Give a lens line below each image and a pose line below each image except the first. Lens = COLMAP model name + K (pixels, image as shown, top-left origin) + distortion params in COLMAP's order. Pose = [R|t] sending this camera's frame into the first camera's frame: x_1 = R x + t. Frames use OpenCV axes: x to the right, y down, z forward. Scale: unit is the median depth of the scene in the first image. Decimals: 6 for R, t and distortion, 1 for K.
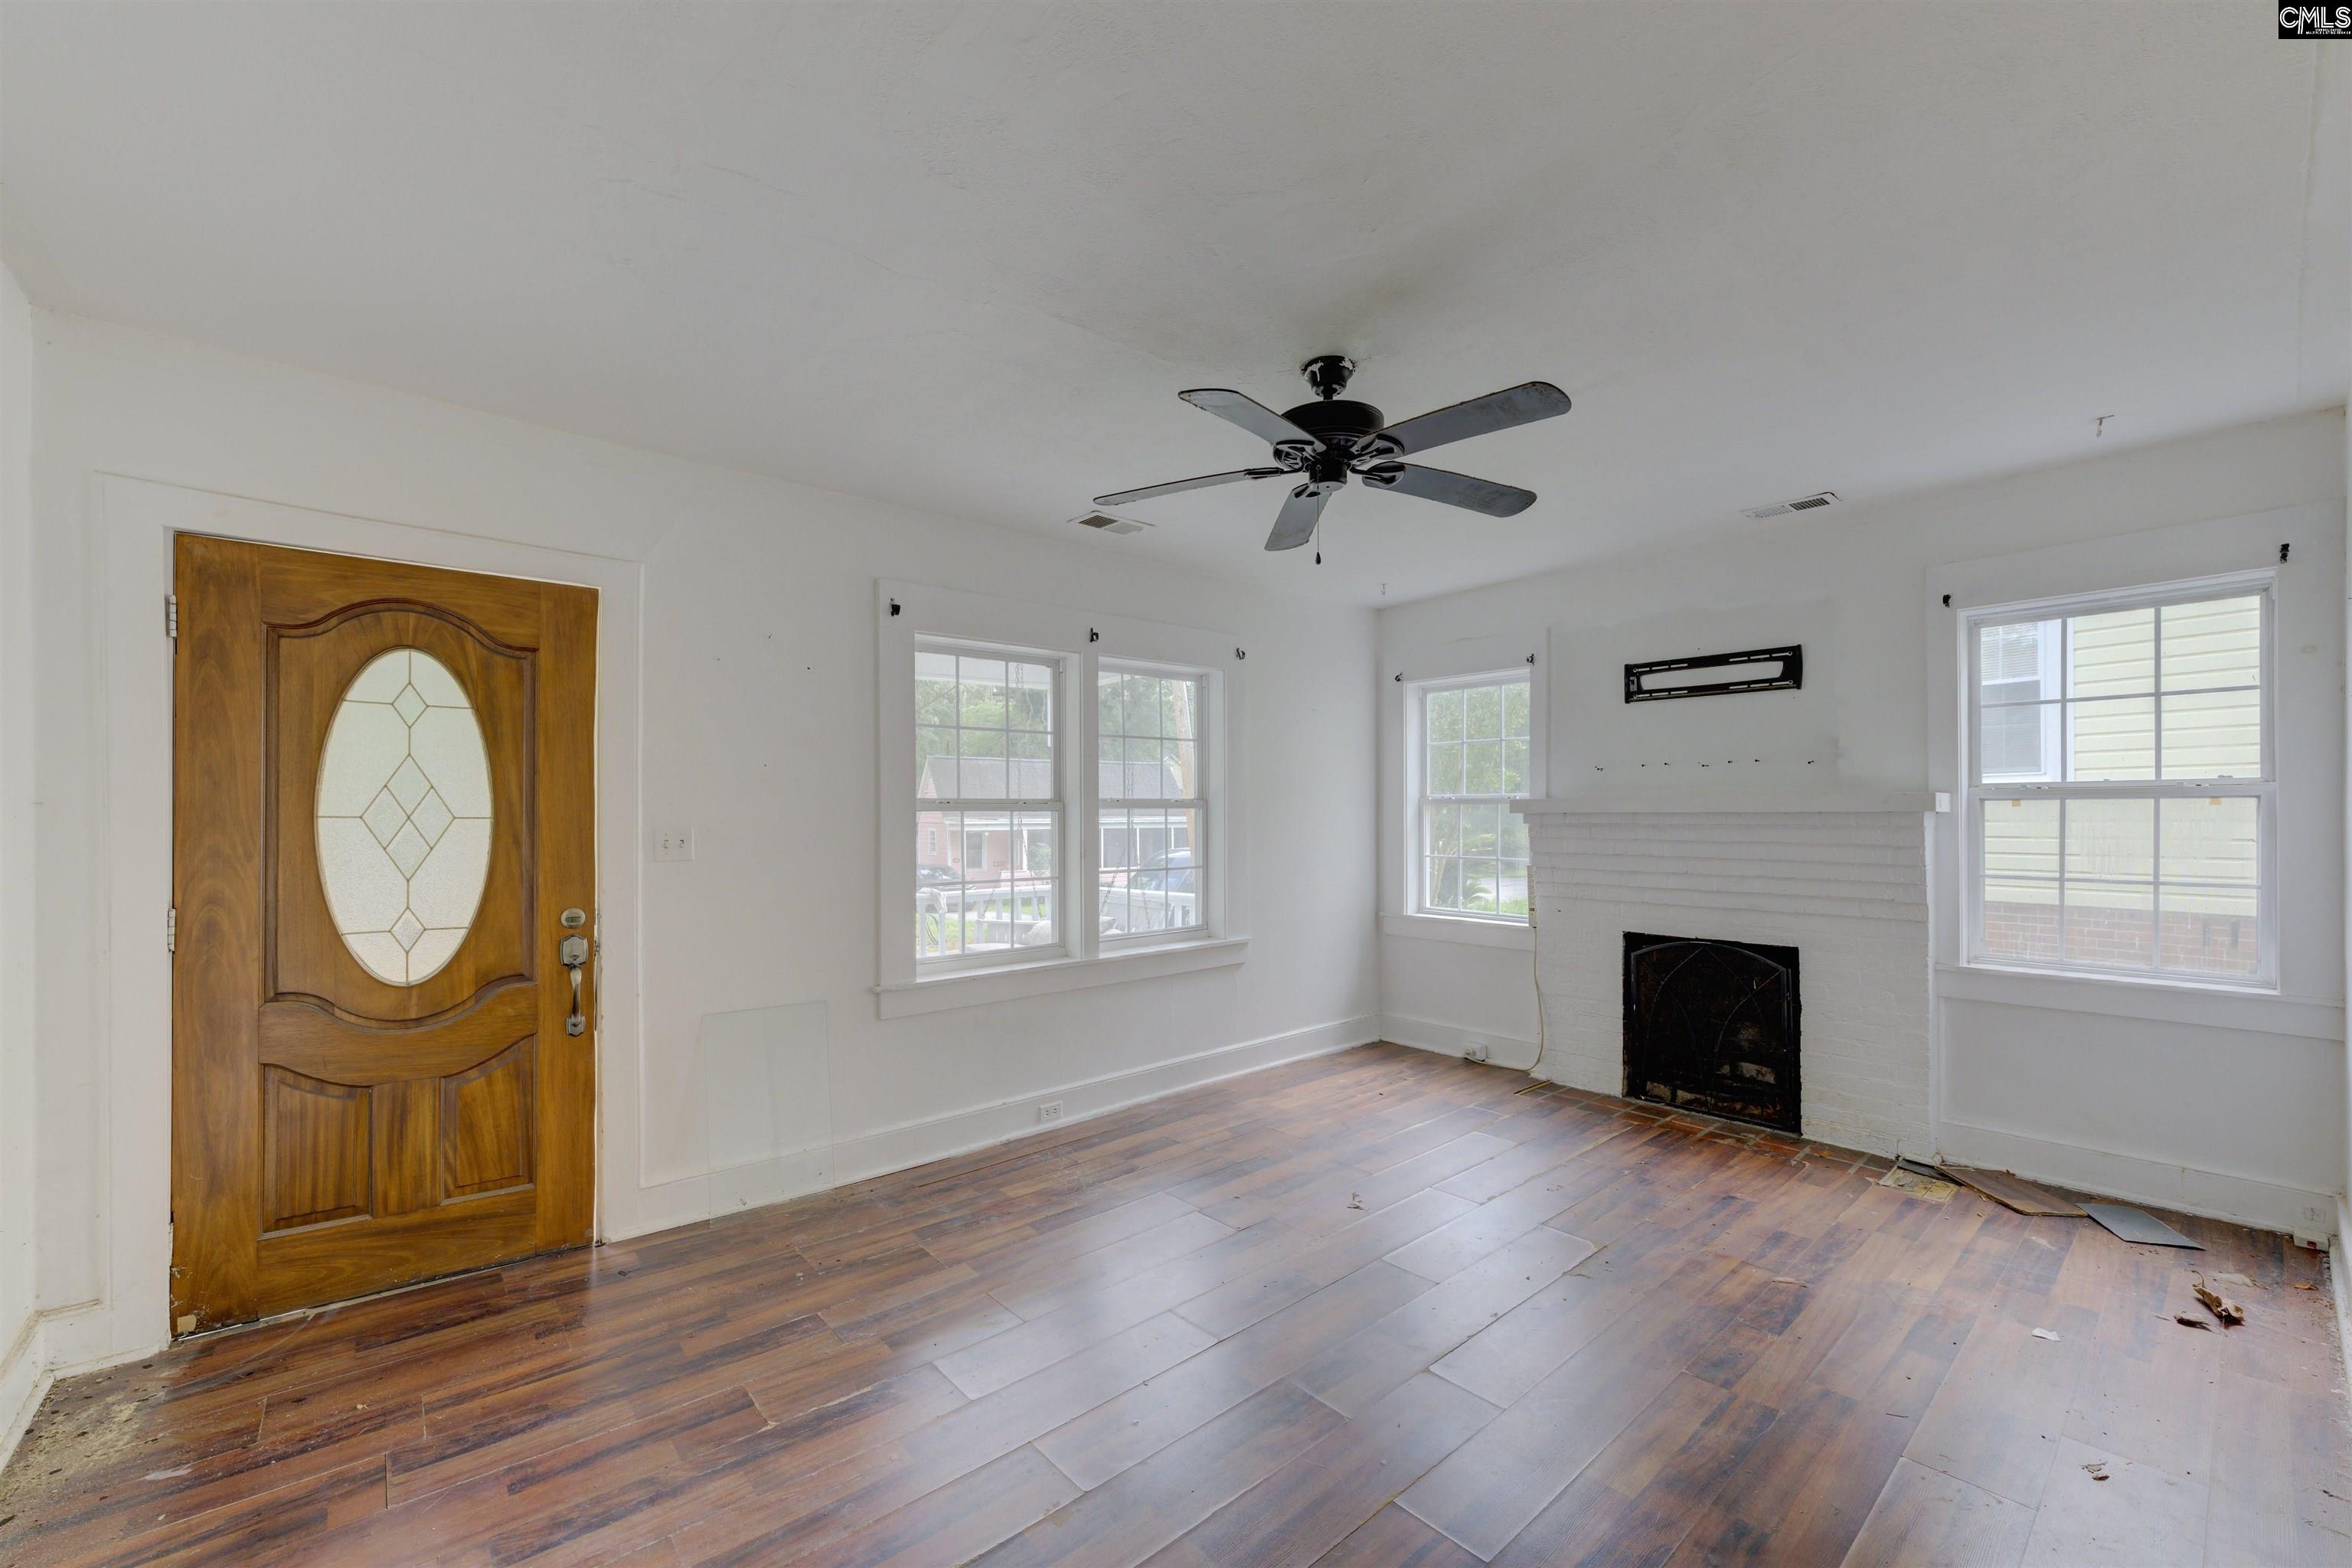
lens RADIAL K [[940.0, 0, 1148.4], [0, 940.0, 822.5], [0, 0, 1]] dist [0.001755, 0.000488]
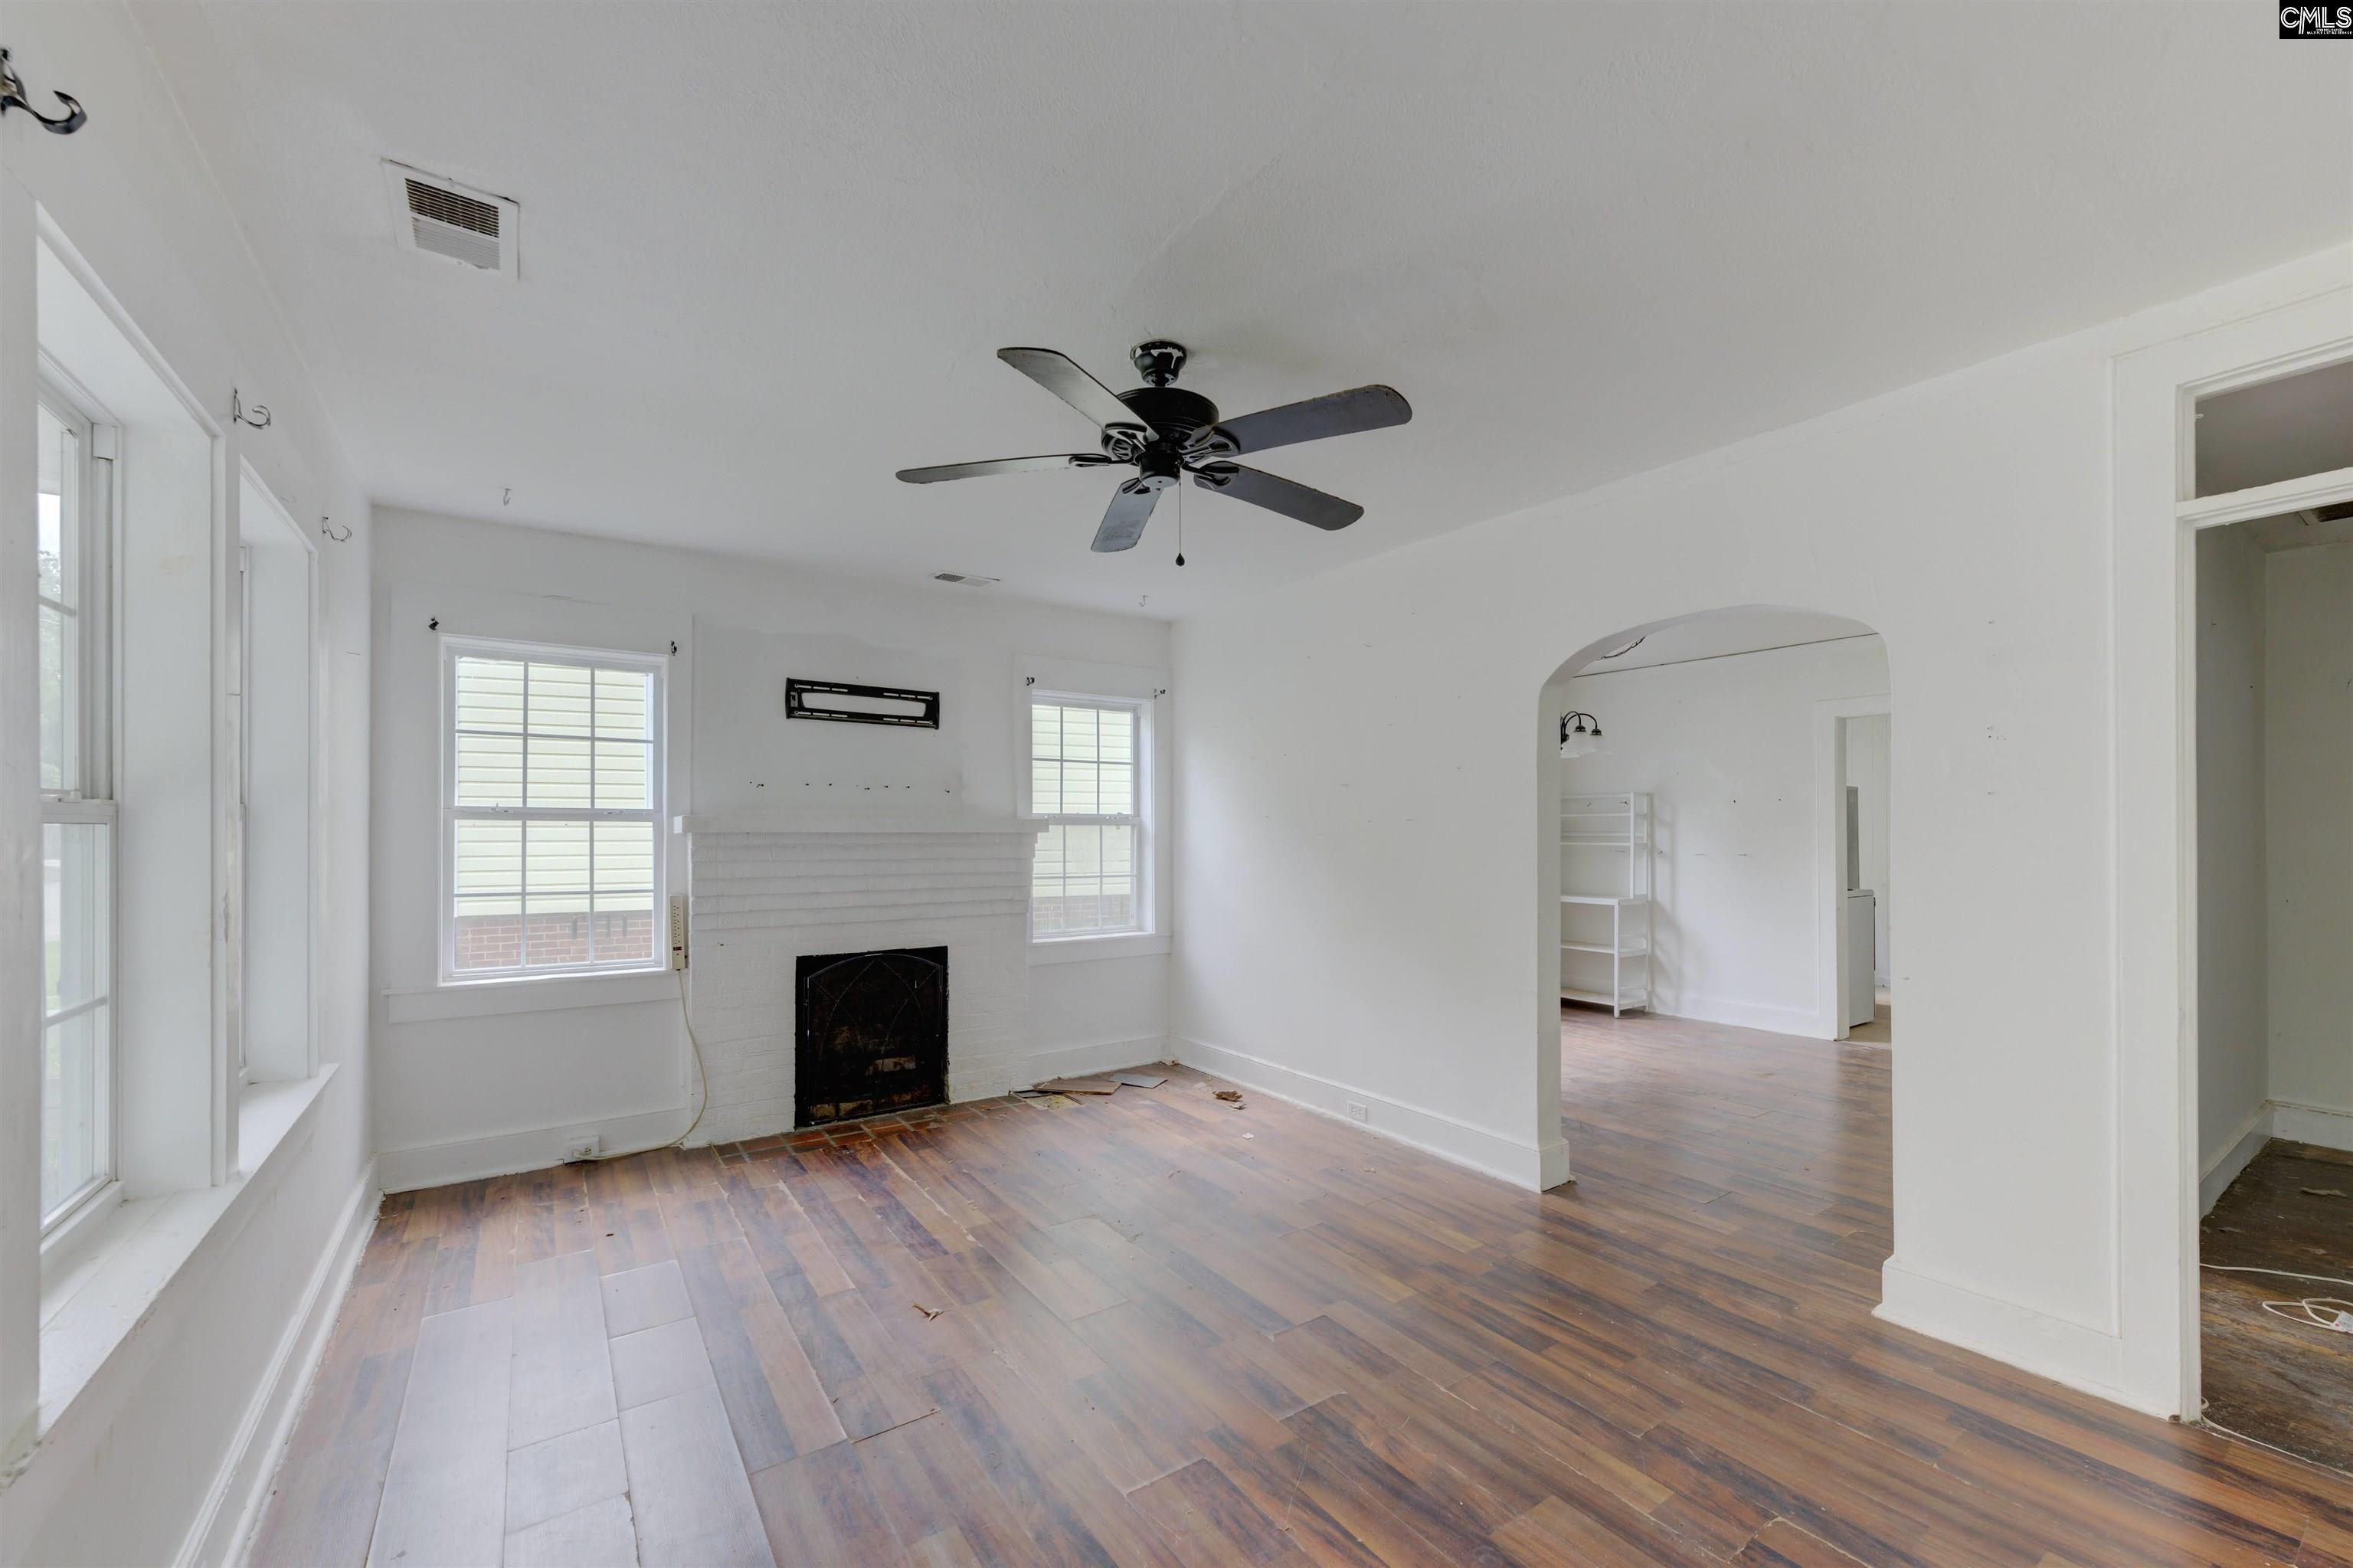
lens RADIAL K [[940.5, 0, 1193.7], [0, 940.5, 830.1], [0, 0, 1]] dist [0.001755, 0.000488]
pose [[0.089020, 0.006482, 0.996009, -0.447248], [0.008066, 0.999941, -0.007228, -0.002926], [-0.995997, 0.008677, 0.088963, 0.548799]]
